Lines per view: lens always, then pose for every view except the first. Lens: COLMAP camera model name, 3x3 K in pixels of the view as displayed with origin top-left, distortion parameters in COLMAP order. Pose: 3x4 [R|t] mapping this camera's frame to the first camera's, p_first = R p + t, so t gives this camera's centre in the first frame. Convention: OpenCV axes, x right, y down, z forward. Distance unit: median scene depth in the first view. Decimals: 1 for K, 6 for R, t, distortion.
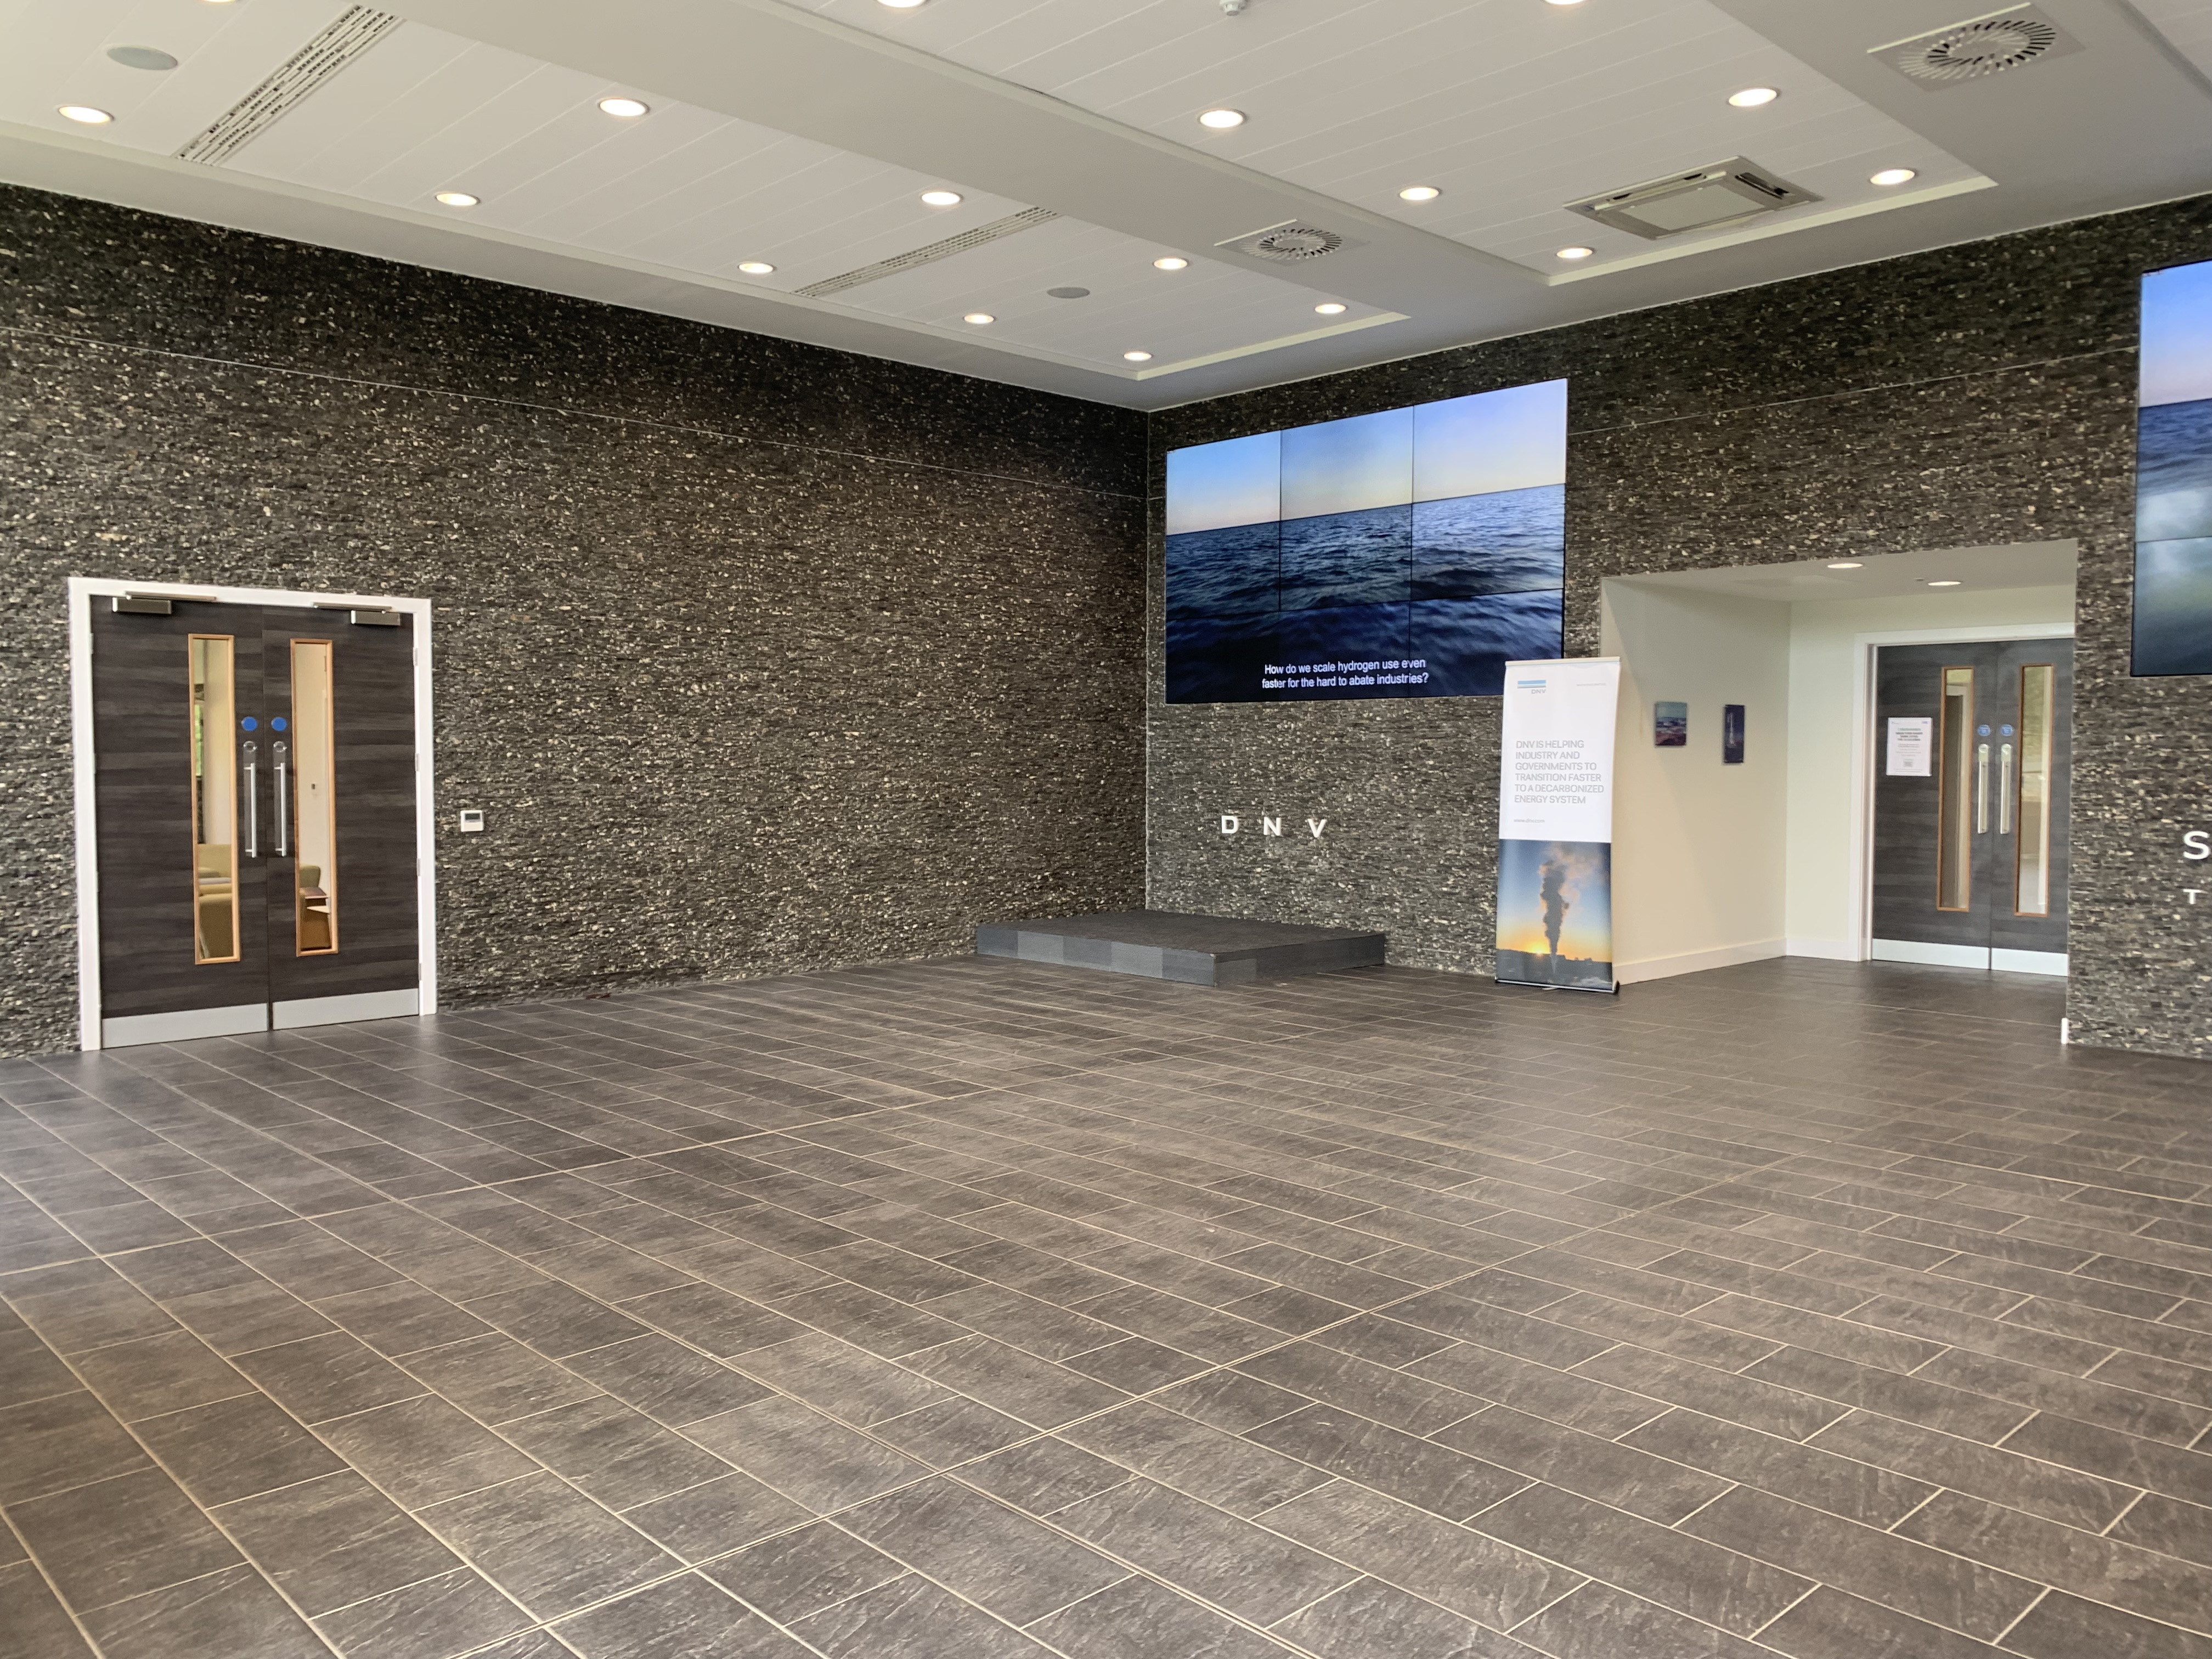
lens RADIAL K [[1687.4, 0, 1106.0], [0, 1687.4, 829.5], [0, 0, 1]] dist [-0.000365, -0.000106]
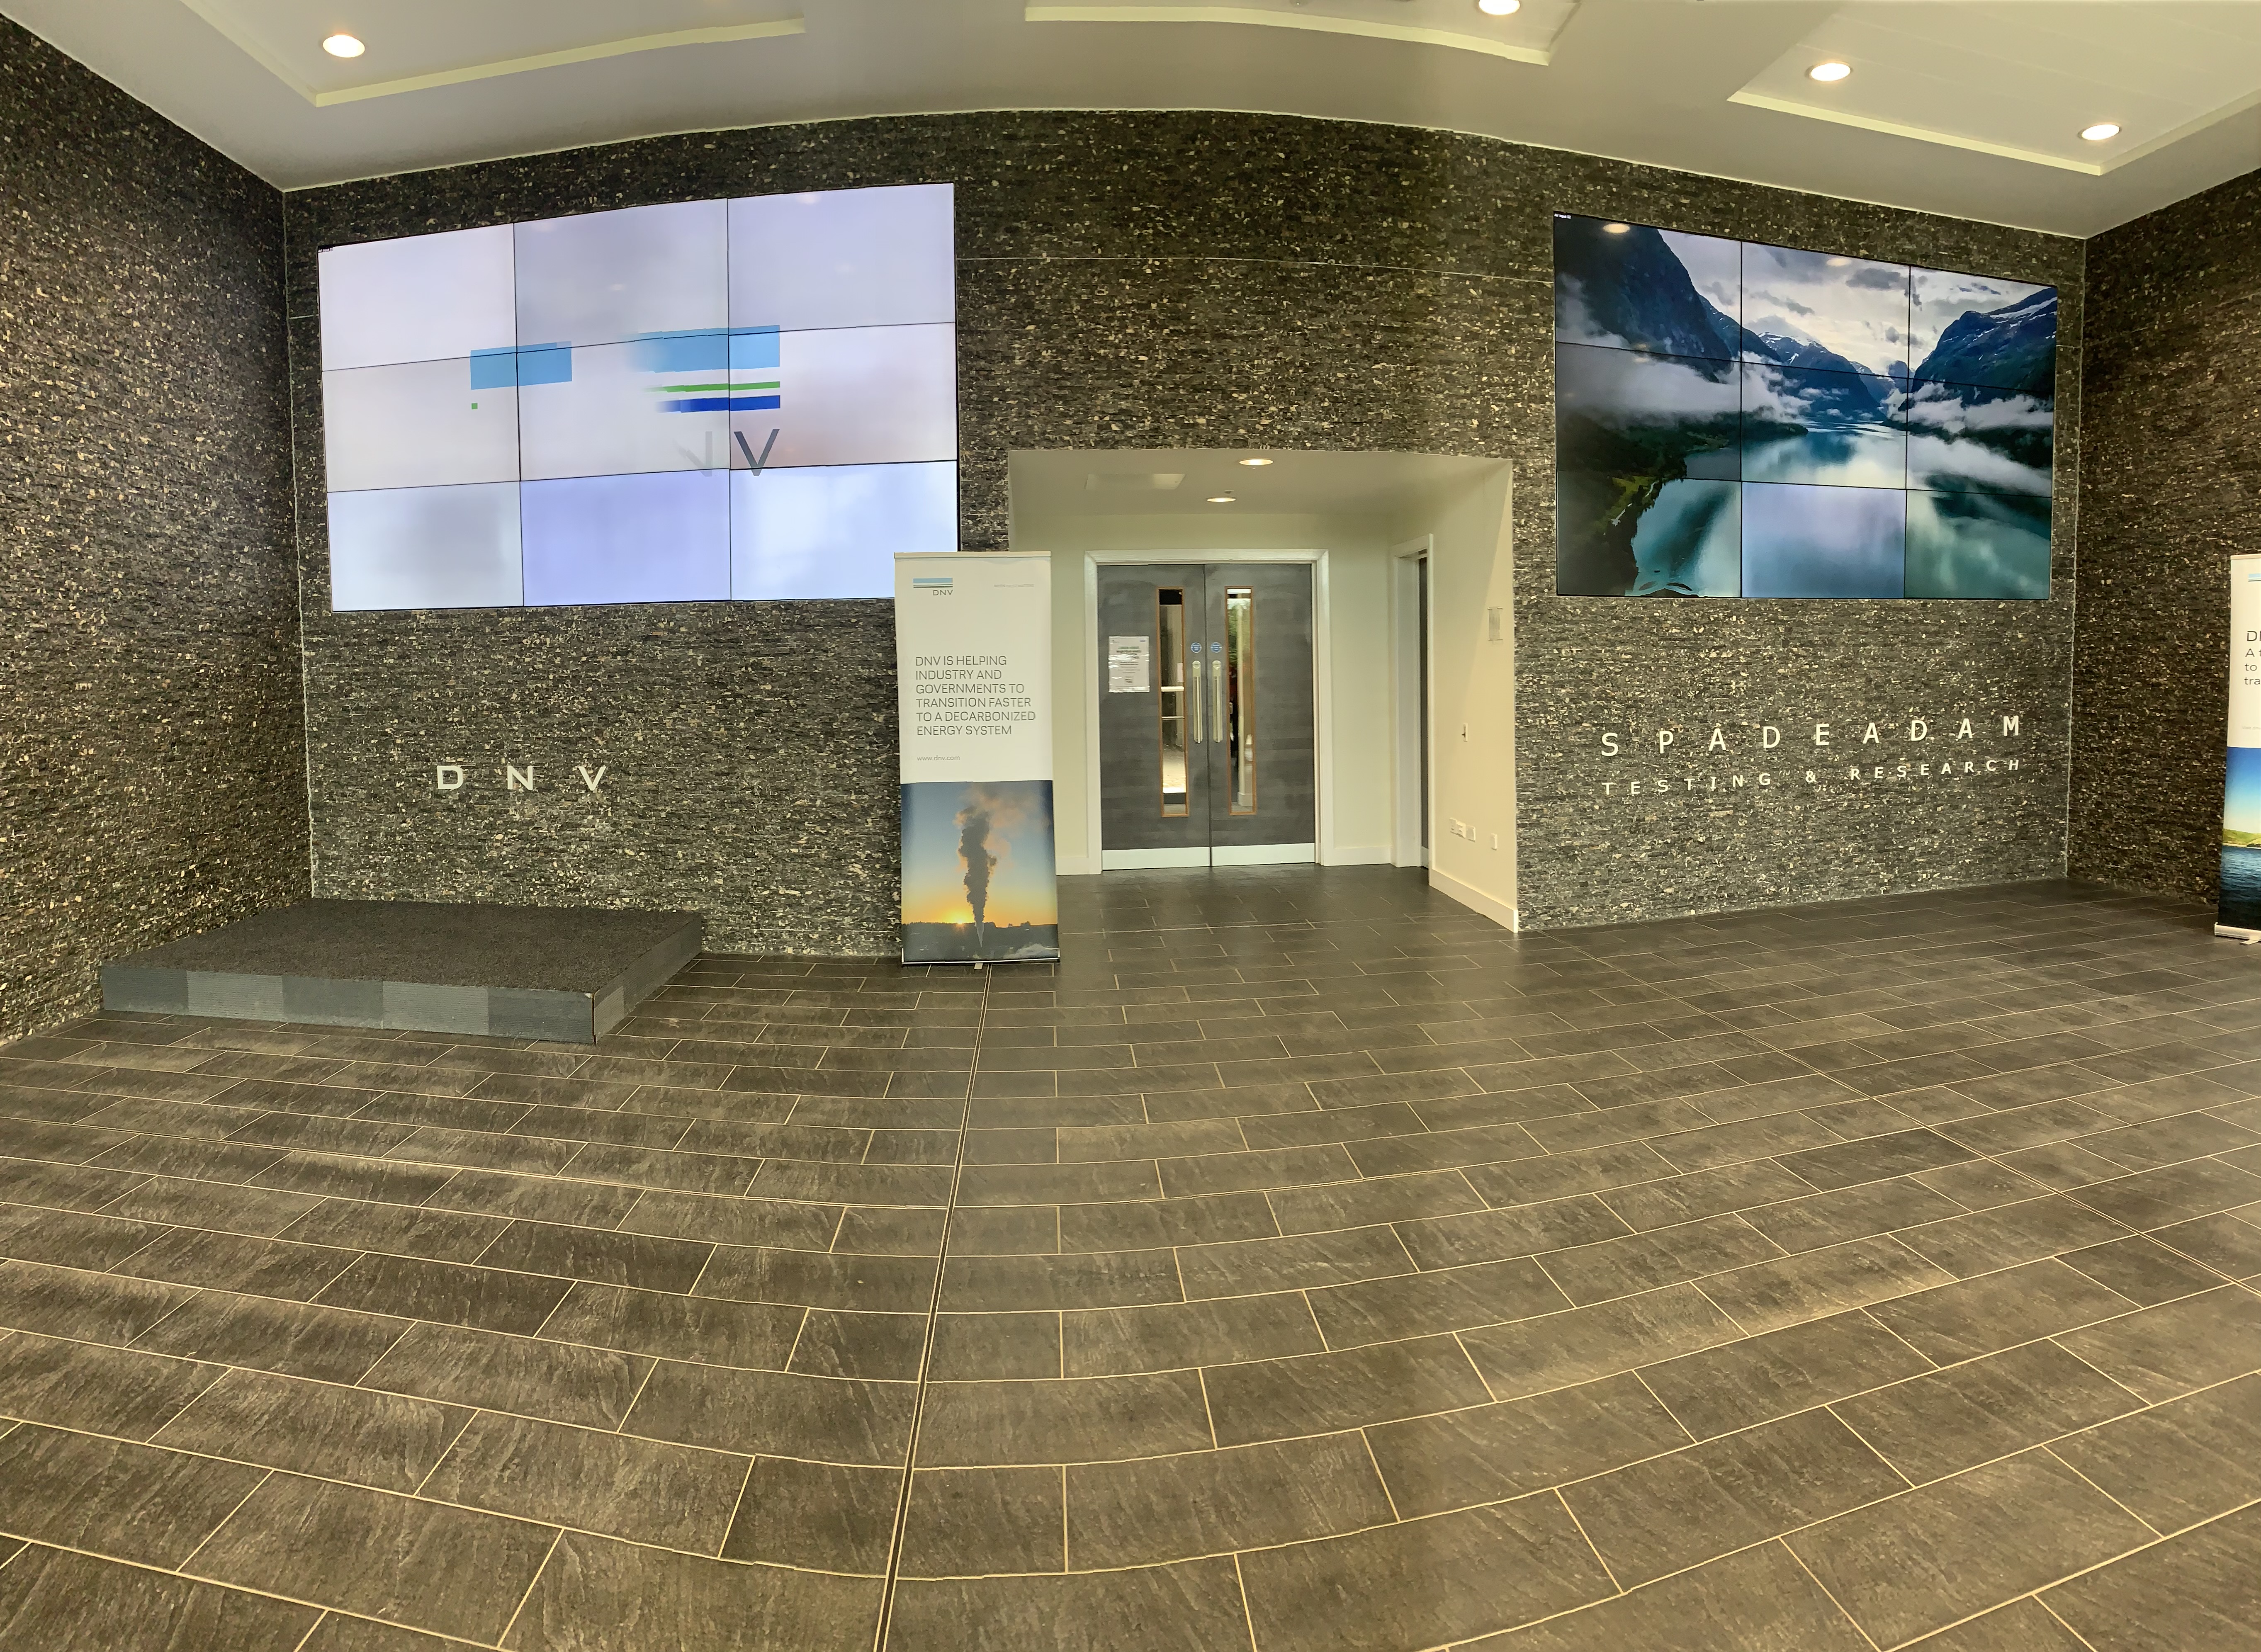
lens RADIAL K [[1687.2, 0, 1134.2], [0, 1687.2, 850.7], [0, 0, 1]] dist [0.070205, -0.131328]
pose [[0.855921, -0.067943, 0.512624, -0.060403], [0.039322, 0.997012, 0.066488, -0.009680], [-0.515610, -0.036751, 0.856035, 0.242811]]
